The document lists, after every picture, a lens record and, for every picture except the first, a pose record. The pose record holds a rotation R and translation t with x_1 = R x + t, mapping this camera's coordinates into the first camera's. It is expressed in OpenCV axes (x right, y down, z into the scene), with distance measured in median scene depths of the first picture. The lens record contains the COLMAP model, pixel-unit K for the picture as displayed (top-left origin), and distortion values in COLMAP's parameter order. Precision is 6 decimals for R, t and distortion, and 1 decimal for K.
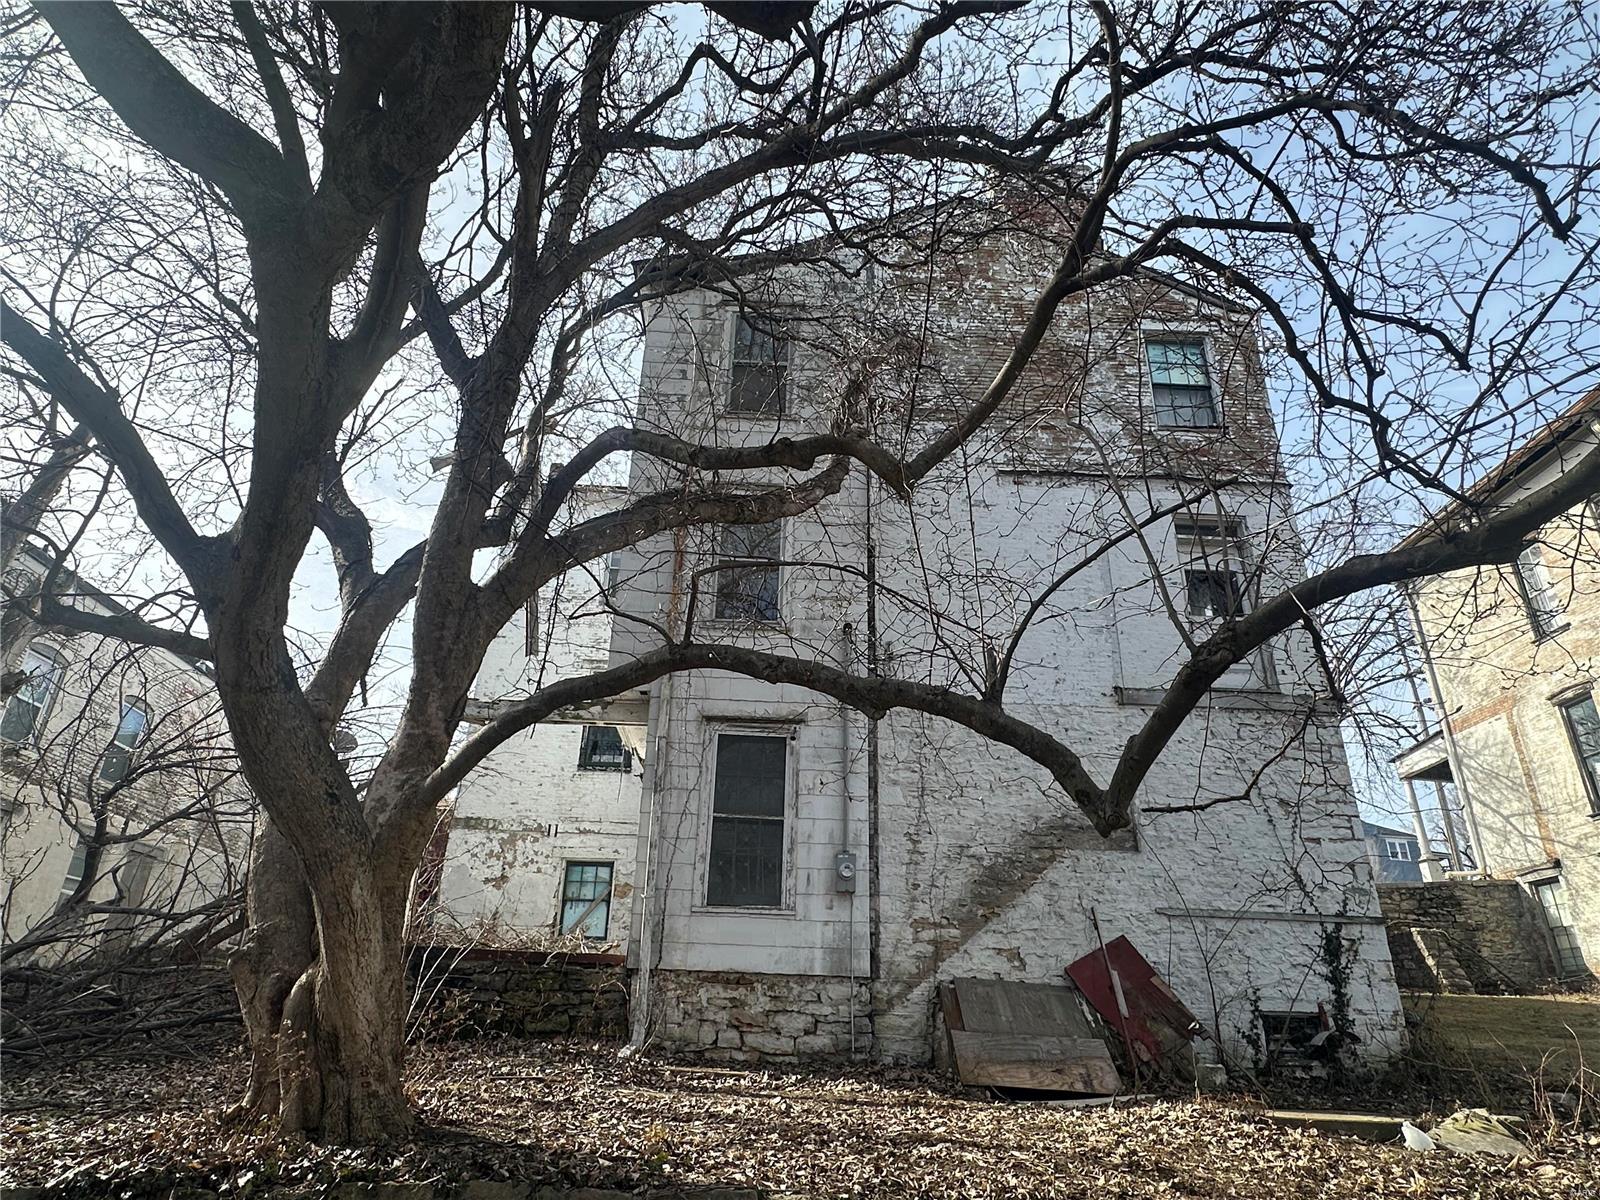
lens RADIAL K [[945.4, 0, 800.0], [0, 945.4, 600.0], [0, 0, 1]] dist [-0.002955, 0.000275]
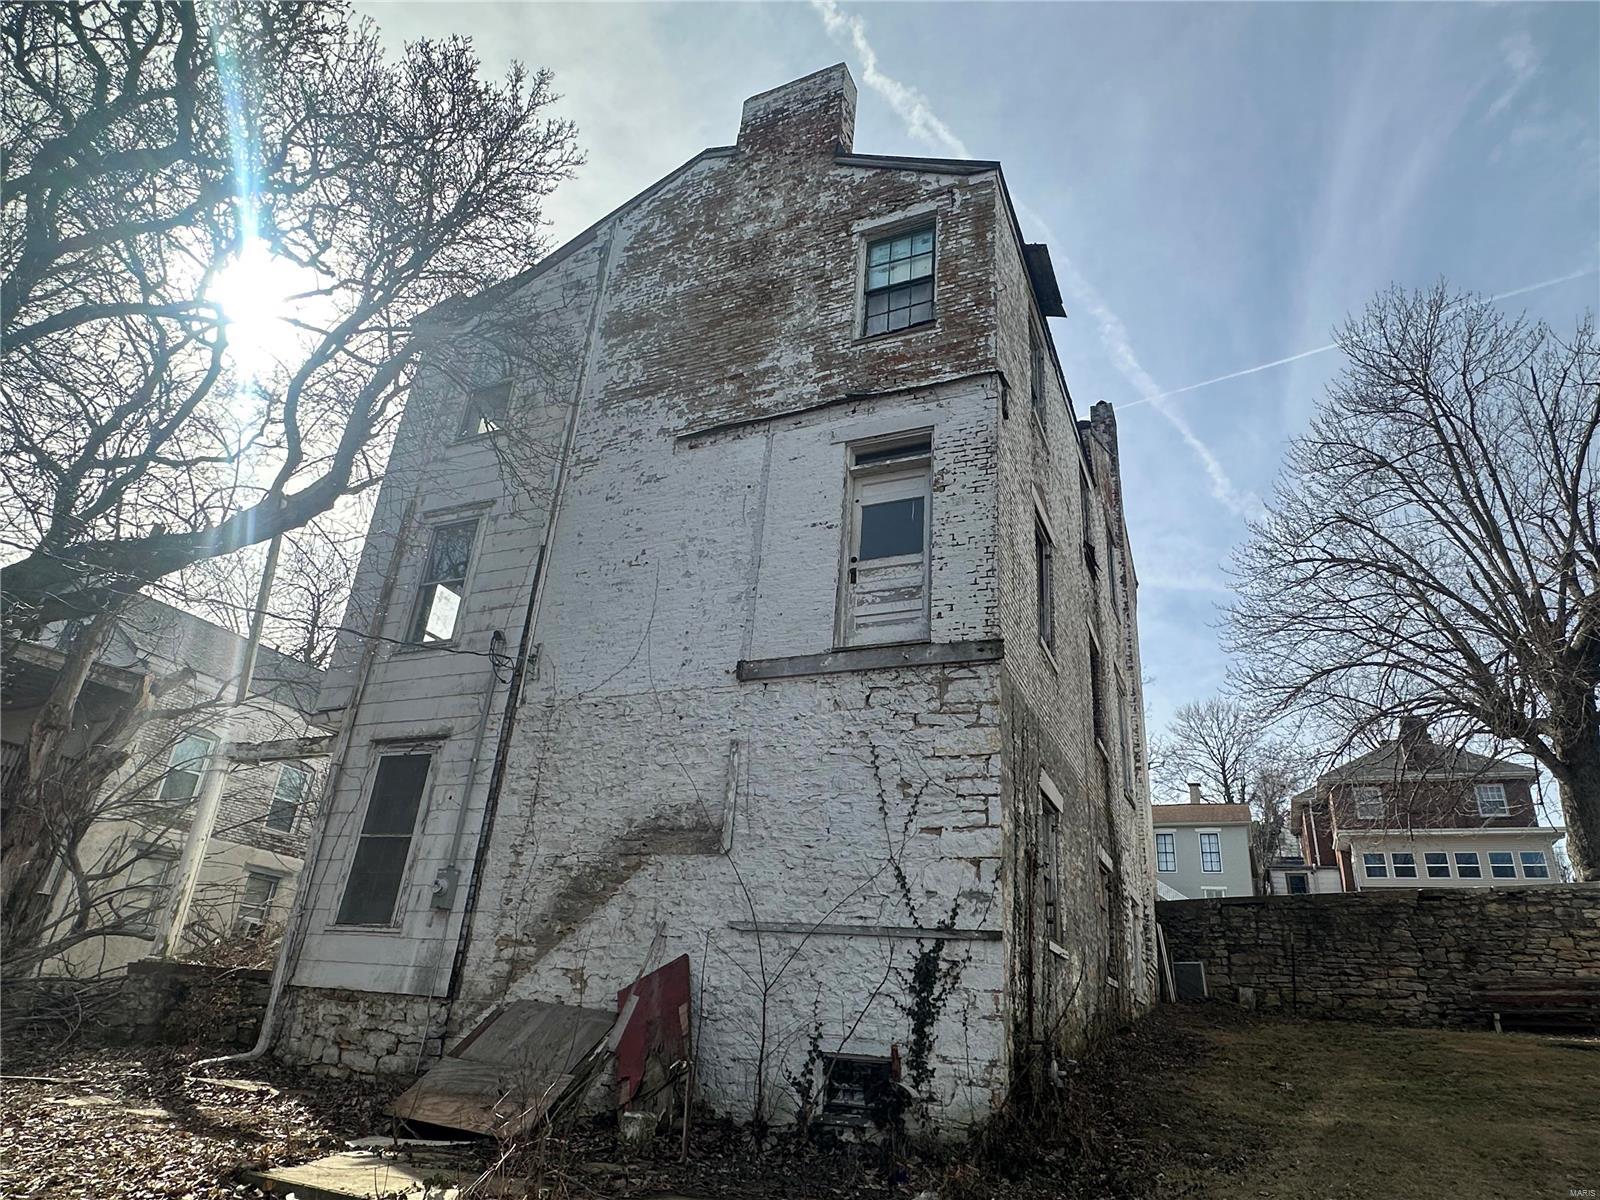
lens RADIAL K [[945.4, 0, 800.0], [0, 945.4, 600.0], [0, 0, 1]] dist [-0.002955, 0.000275]
pose [[0.897352, -0.152516, -0.414124, 0.825949], [0.146559, 0.988116, -0.046336, 0.093922], [0.416270, -0.019114, 0.909040, 0.274789]]
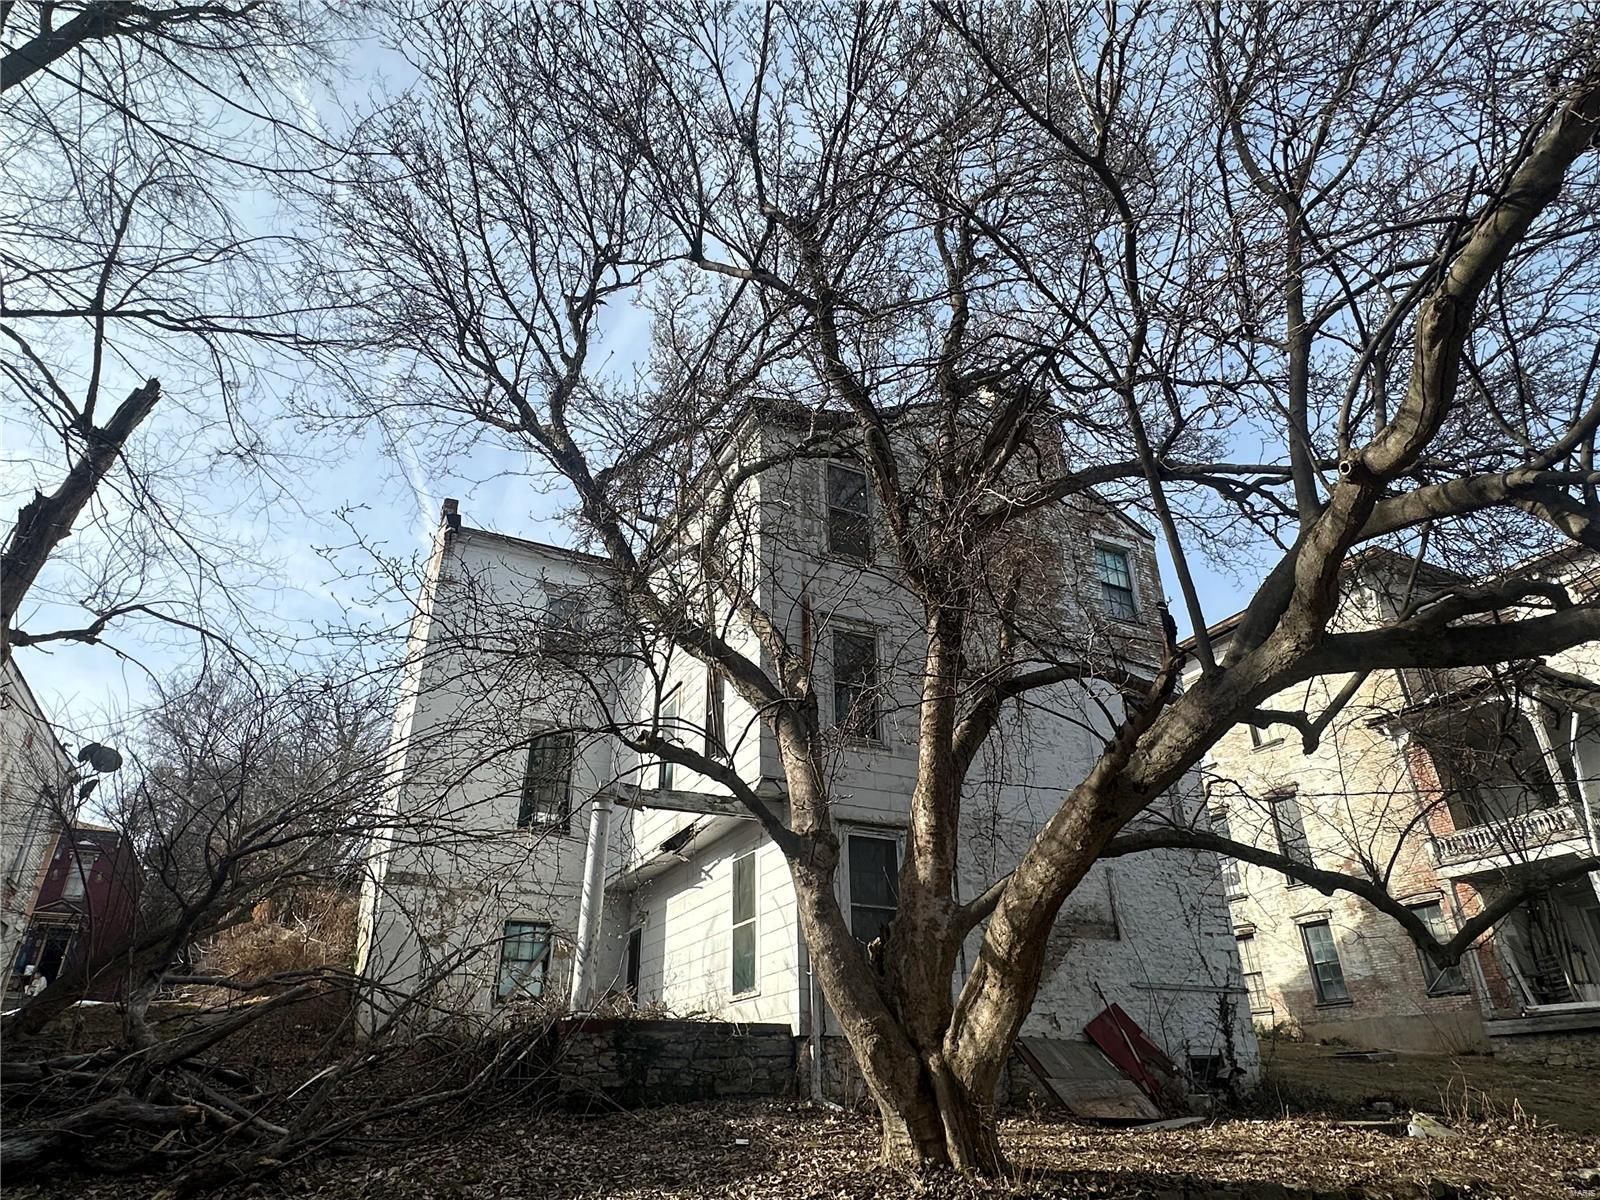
lens RADIAL K [[945.4, 0, 800.0], [0, 945.4, 600.0], [0, 0, 1]] dist [-0.002955, 0.000275]
pose [[0.906353, 0.157345, 0.392131, -0.704921], [-0.143674, 0.987542, -0.064177, -0.071973], [-0.397344, 0.001827, 0.917668, -0.086853]]
